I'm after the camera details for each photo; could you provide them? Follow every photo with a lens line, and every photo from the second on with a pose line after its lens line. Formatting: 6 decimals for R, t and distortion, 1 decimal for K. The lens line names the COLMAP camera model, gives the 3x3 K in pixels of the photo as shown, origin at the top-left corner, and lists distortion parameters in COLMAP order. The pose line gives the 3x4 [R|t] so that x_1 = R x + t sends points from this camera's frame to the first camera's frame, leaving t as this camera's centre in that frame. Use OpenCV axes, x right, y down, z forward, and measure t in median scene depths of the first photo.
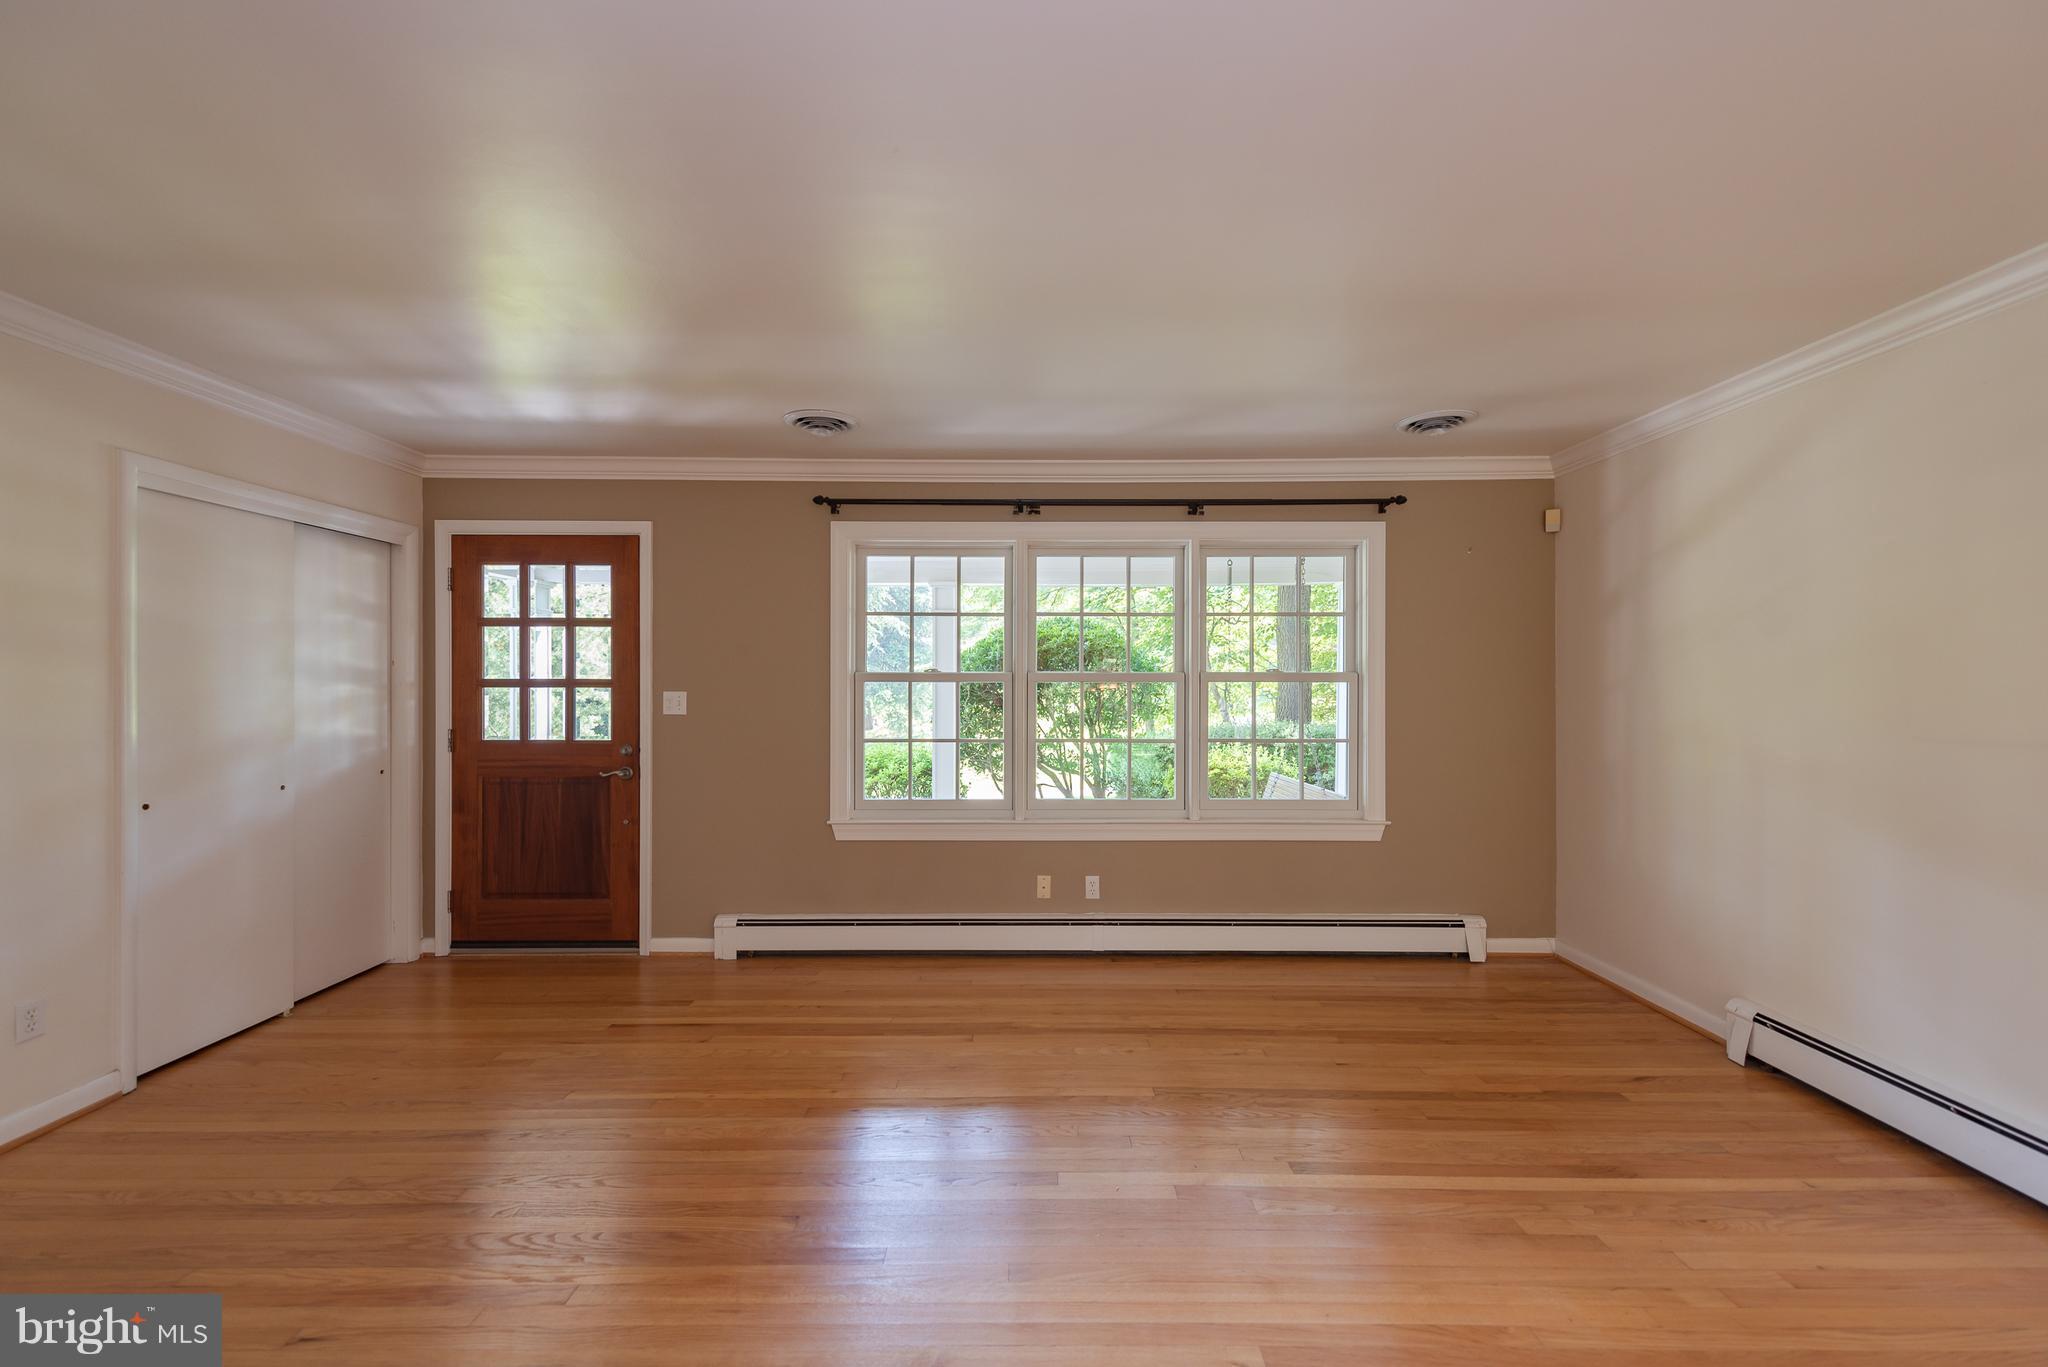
lens RADIAL K [[813.4, 0, 1020.2], [0, 813.4, 691.4], [0, 0, 1]] dist [0.014779, -0.003300]
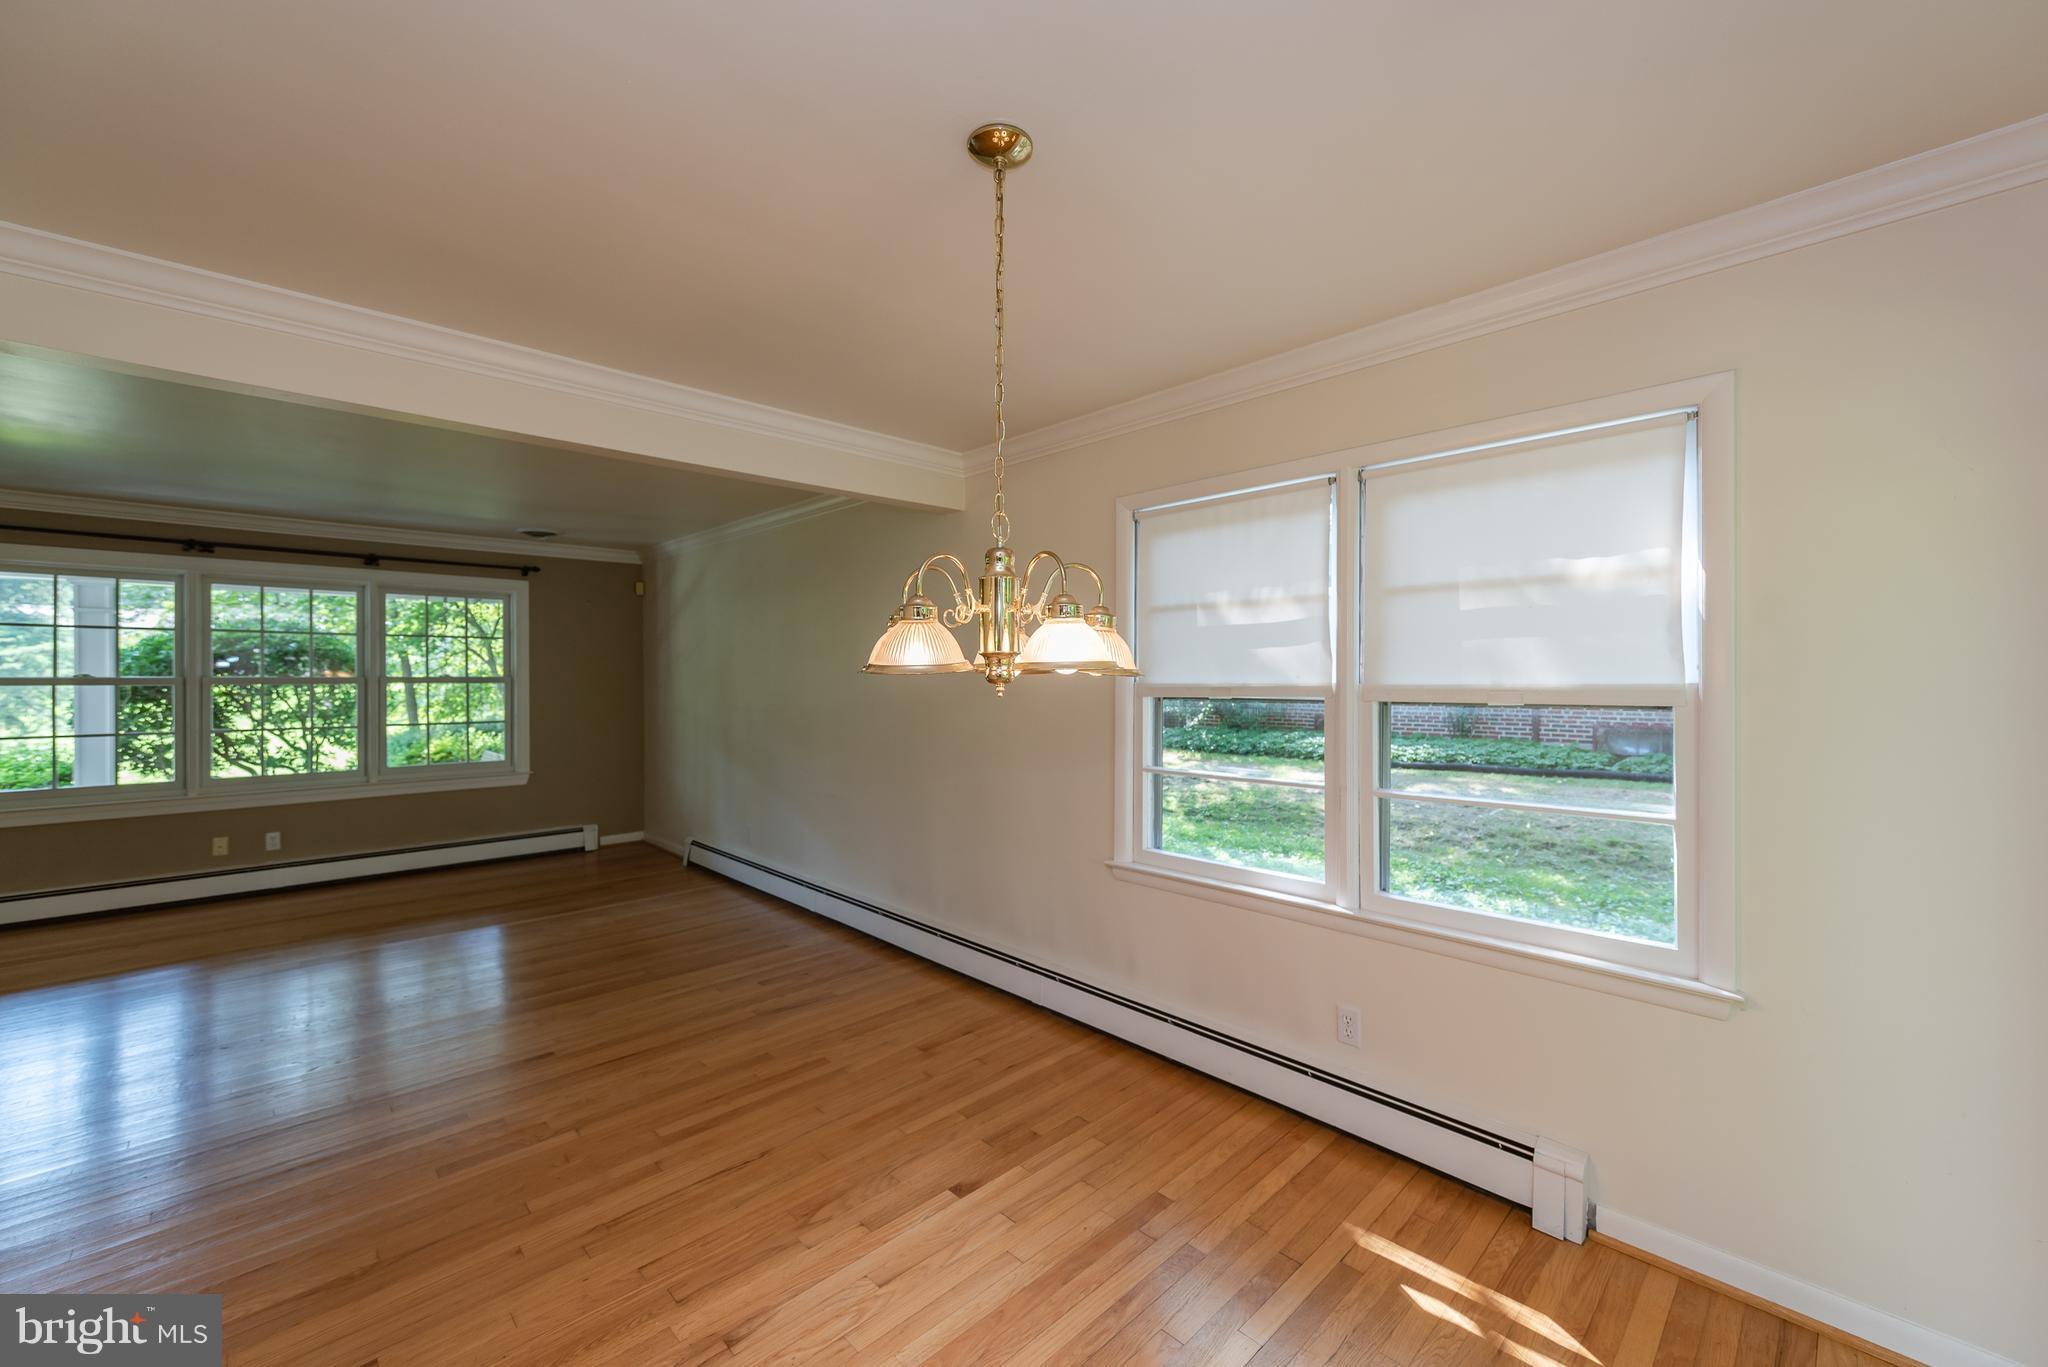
lens RADIAL K [[813.4, 0, 1025.5], [0, 813.4, 680.4], [0, 0, 1]] dist [0.014779, -0.003300]
pose [[0.720723, -0.005442, 0.693202, 0.045717], [0.005488, 0.999983, 0.002144, -0.014495], [-0.693202, 0.002258, 0.720740, -0.792434]]
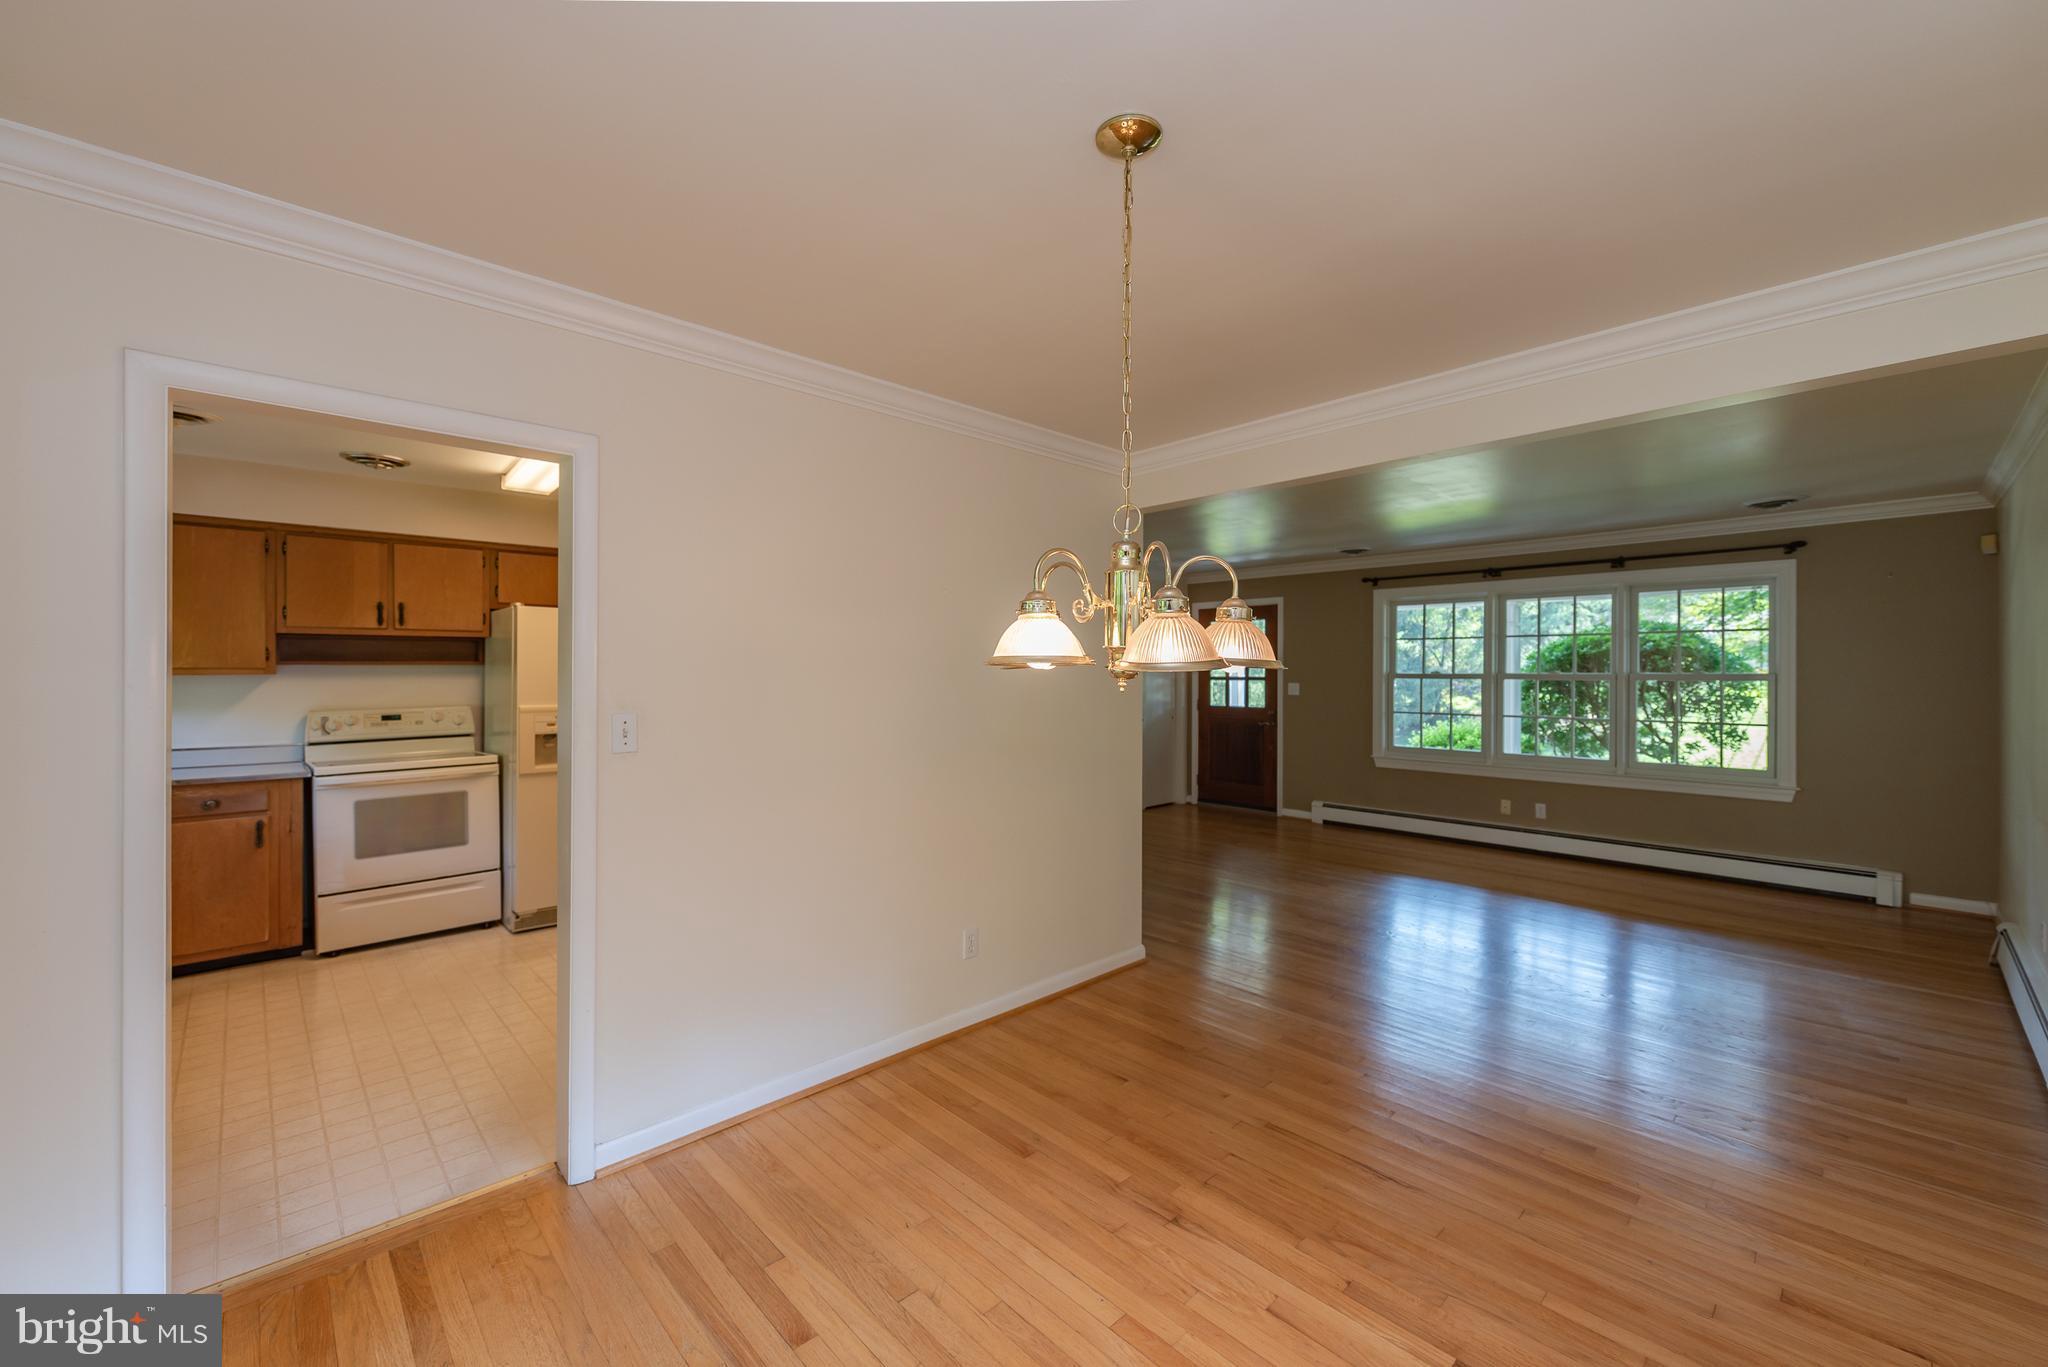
lens RADIAL K [[813.4, 0, 1029.2], [0, 813.4, 674.9], [0, 0, 1]] dist [0.014779, -0.003300]
pose [[0.687231, 0.002470, -0.726434, 0.559036], [-0.005412, 0.999984, -0.001720, -0.012872], [0.726419, 0.005113, 0.687234, -0.800559]]
